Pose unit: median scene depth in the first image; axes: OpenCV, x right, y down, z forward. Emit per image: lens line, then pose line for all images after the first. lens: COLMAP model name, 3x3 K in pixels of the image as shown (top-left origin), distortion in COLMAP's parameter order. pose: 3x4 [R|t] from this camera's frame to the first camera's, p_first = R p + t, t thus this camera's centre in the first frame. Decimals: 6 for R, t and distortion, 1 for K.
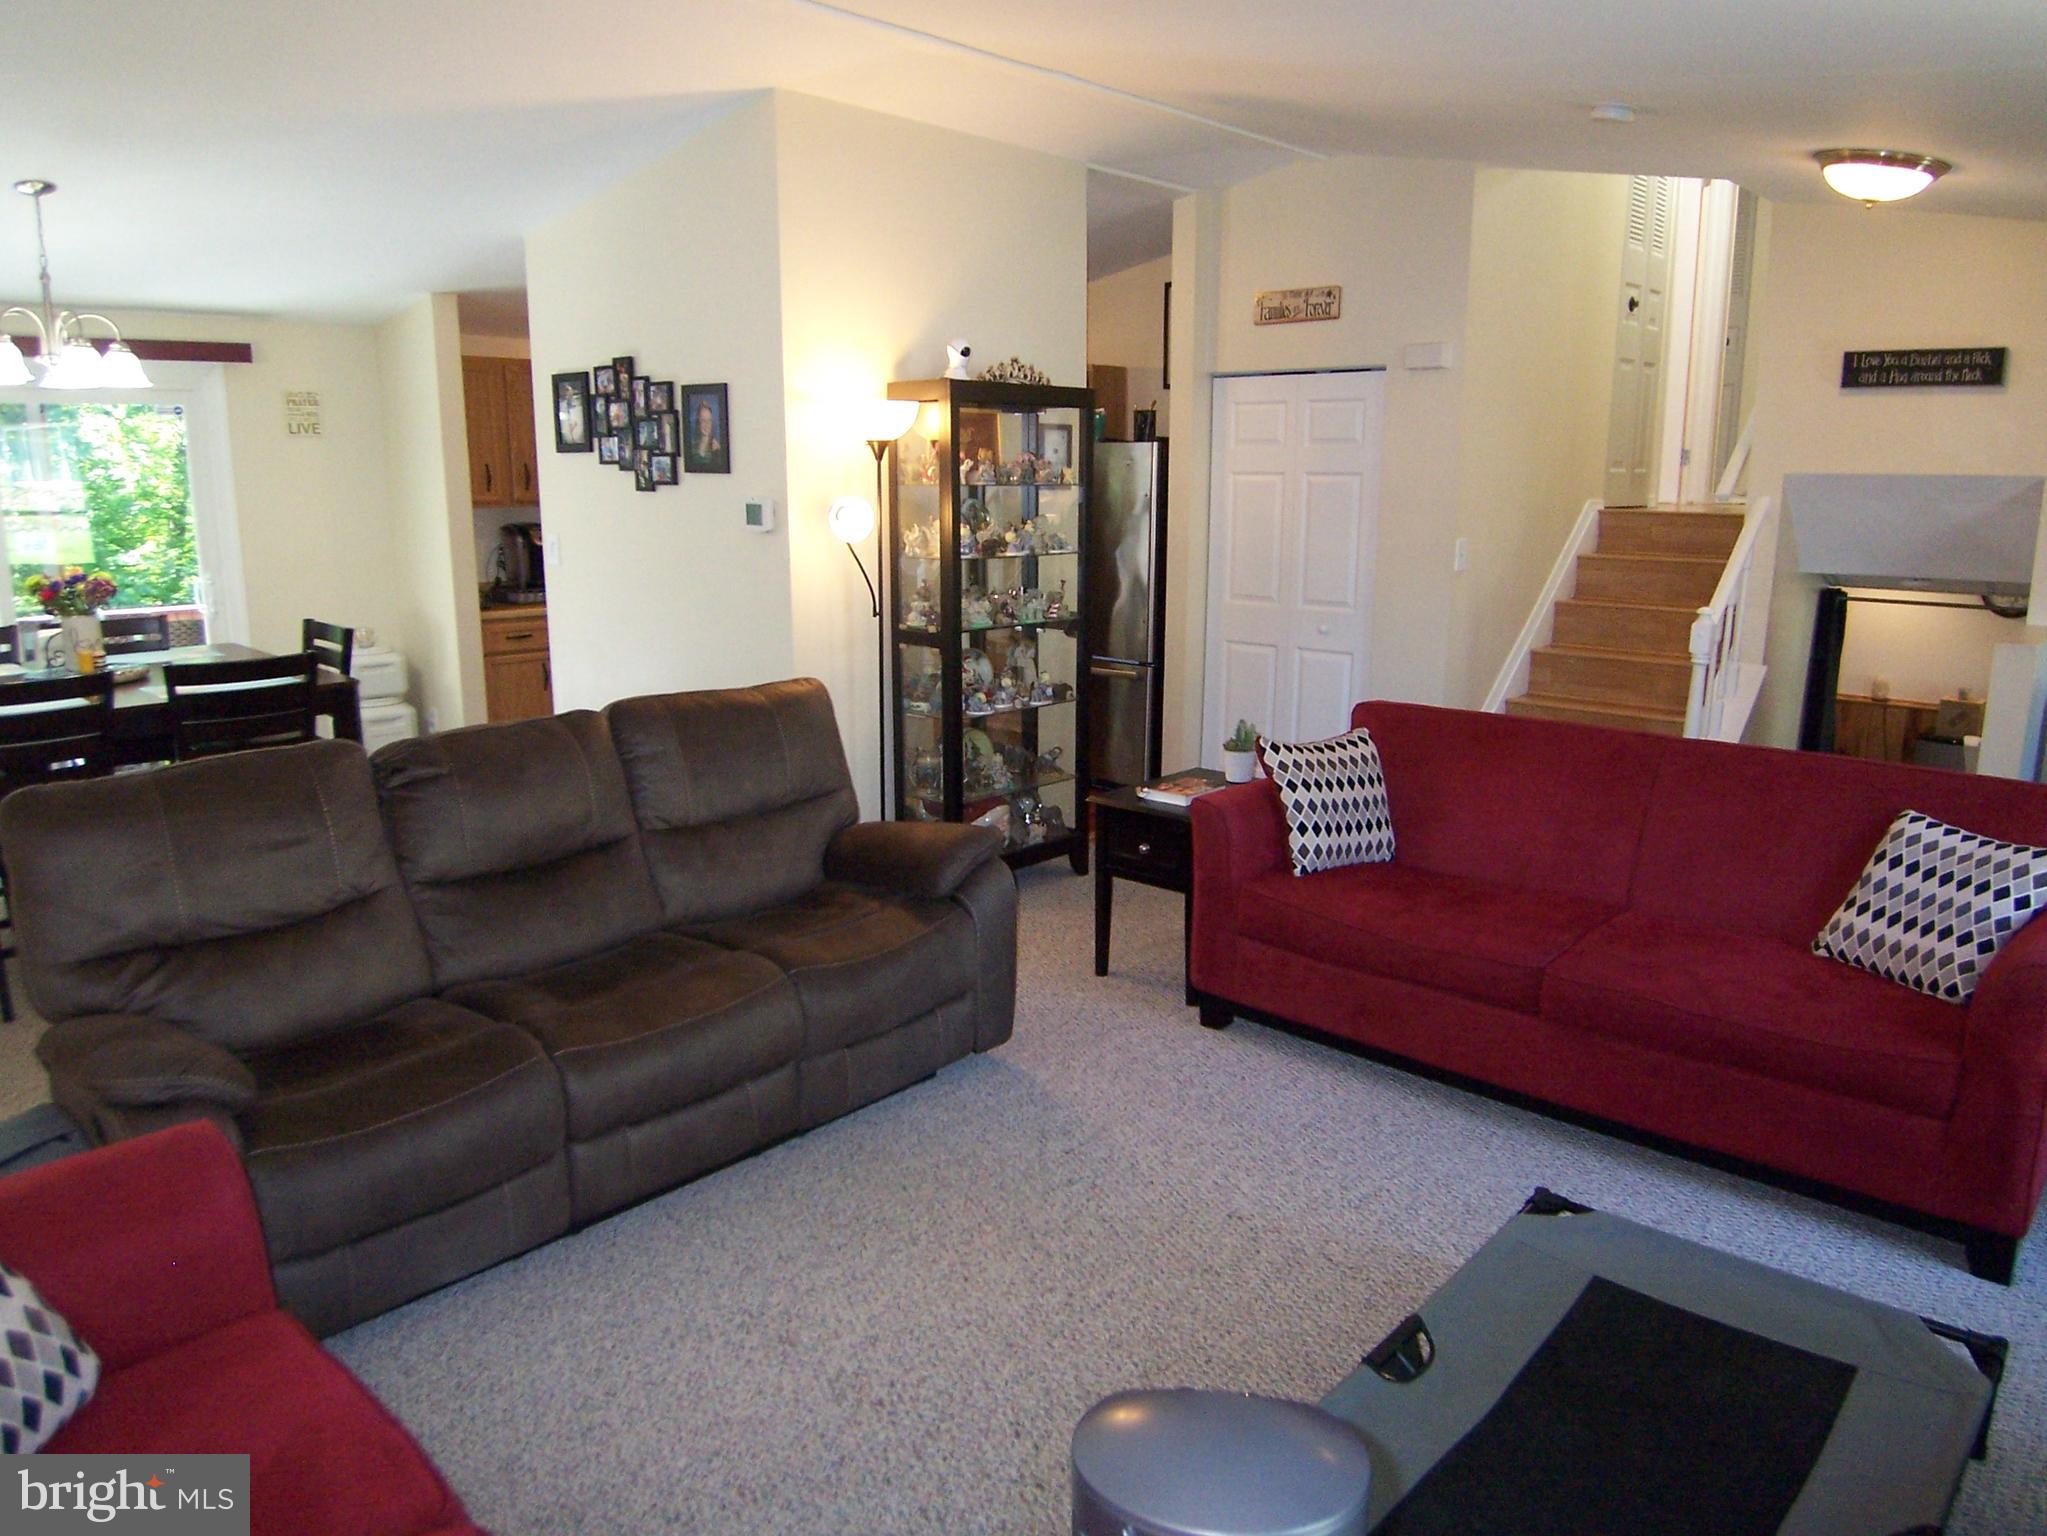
lens RADIAL K [[1399.6, 0, 1023.5], [0, 1399.6, 768.0], [0, 0, 1]] dist [-0.032787, 0.000813]
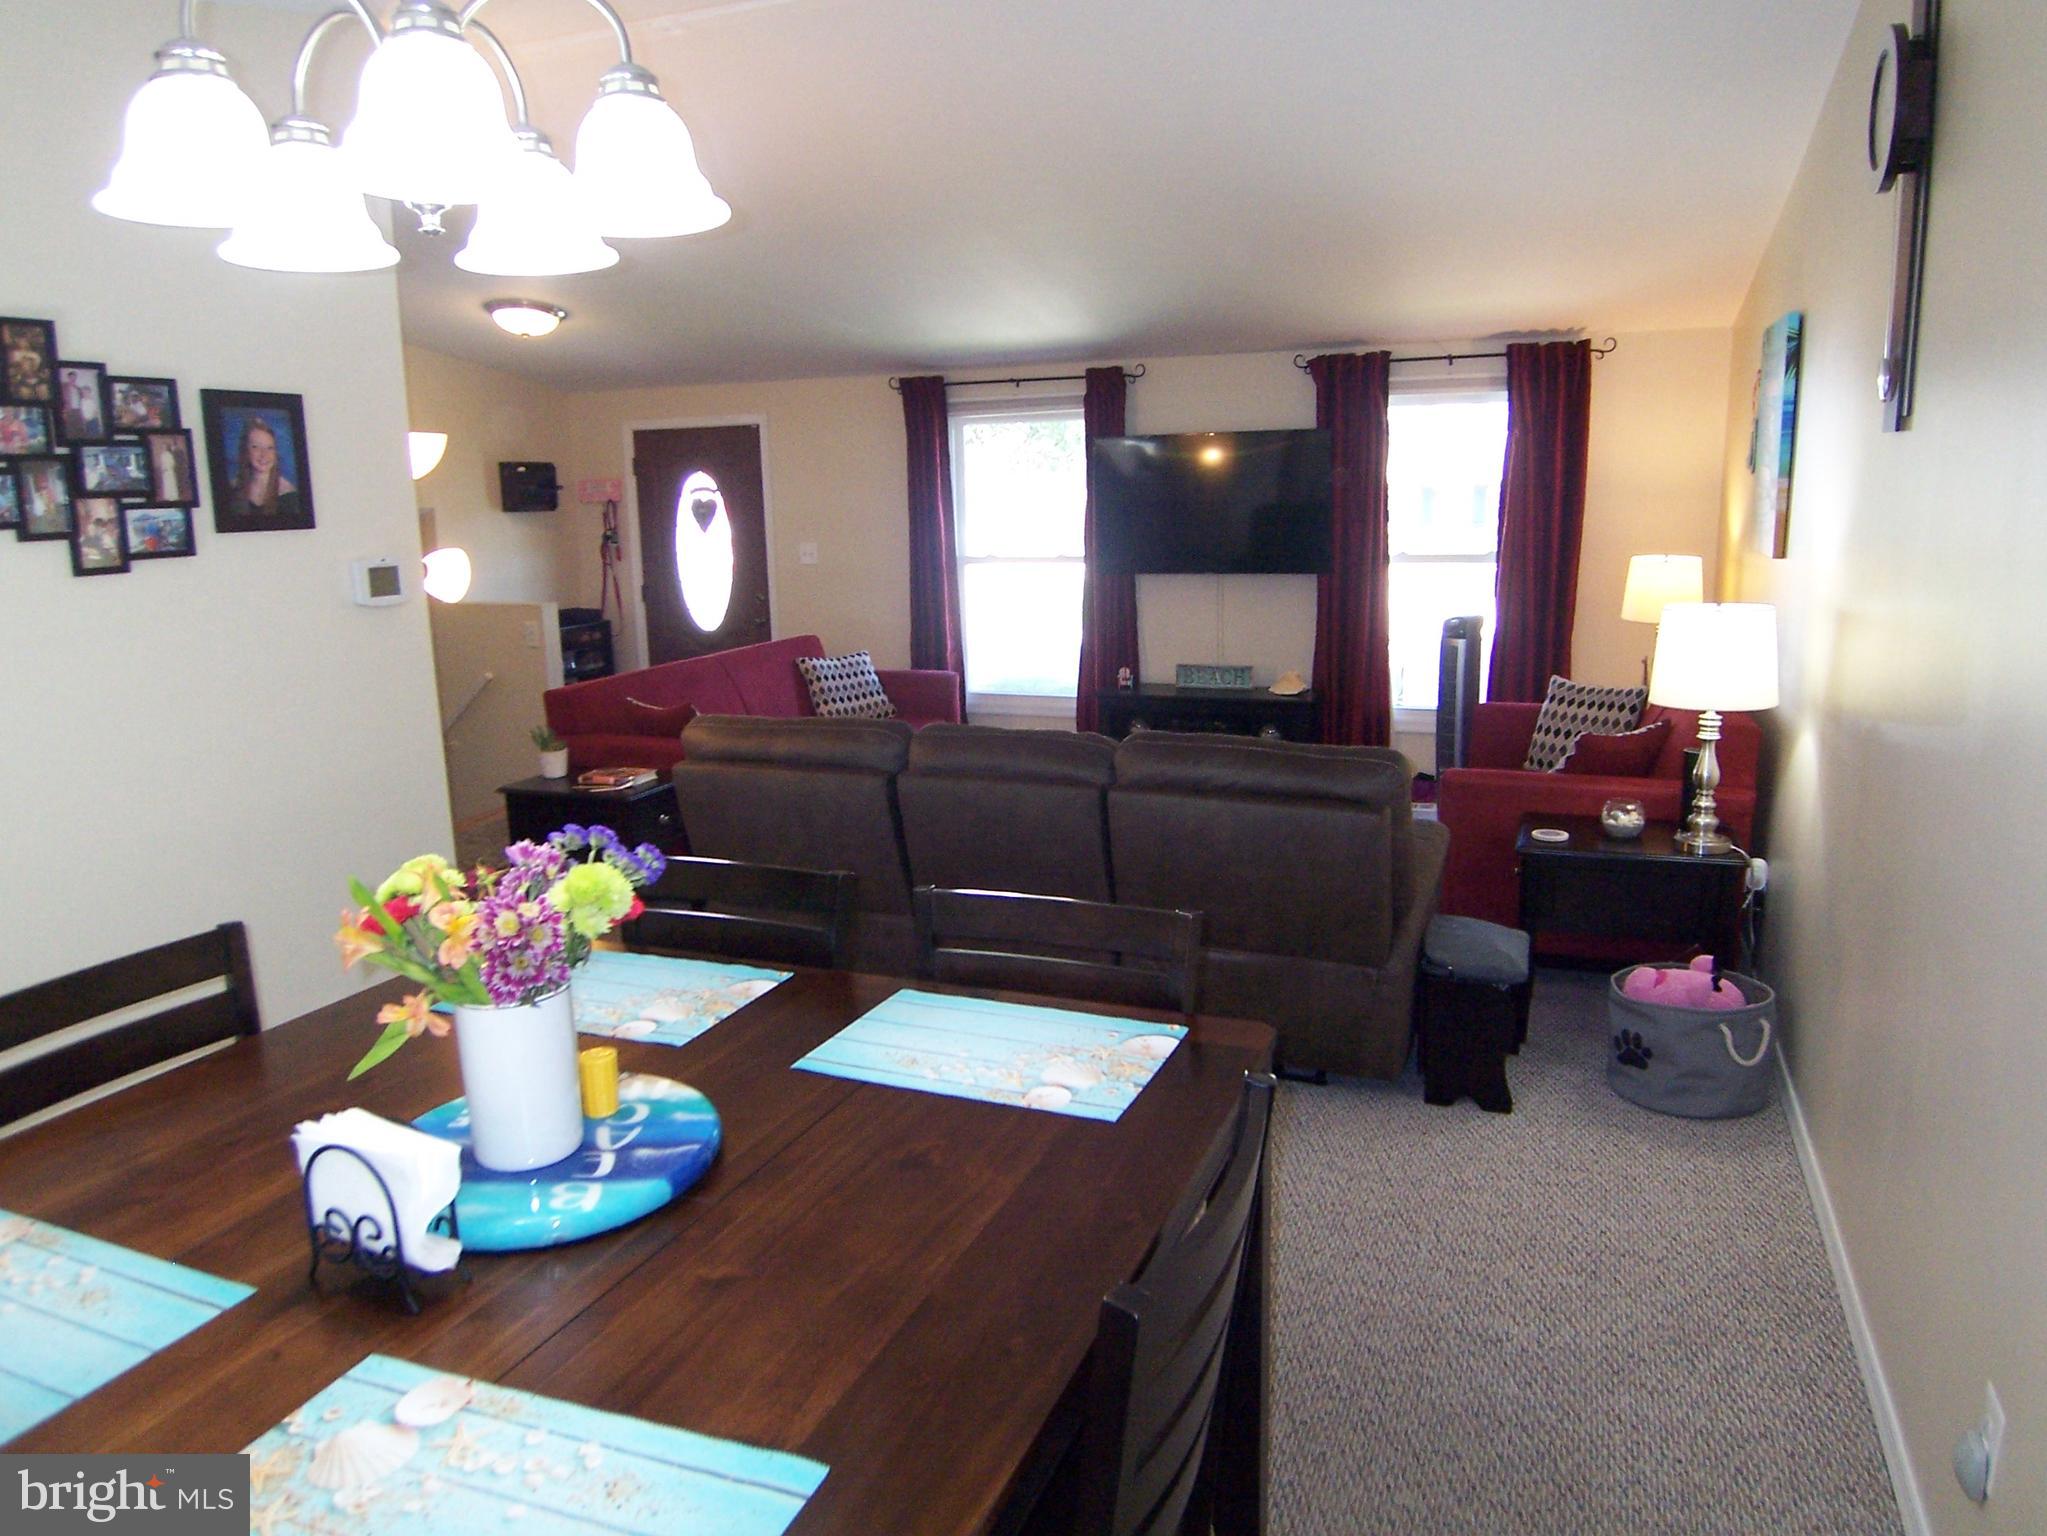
lens RADIAL K [[1399.6, 0, 1023.5], [0, 1399.6, 768.0], [0, 0, 1]] dist [-0.032787, 0.000813]
pose [[-0.353239, -0.187381, 0.916575, -0.923538], [0.219042, 0.935938, 0.275756, -0.203239], [-0.909529, 0.298176, -0.289566, 0.878800]]
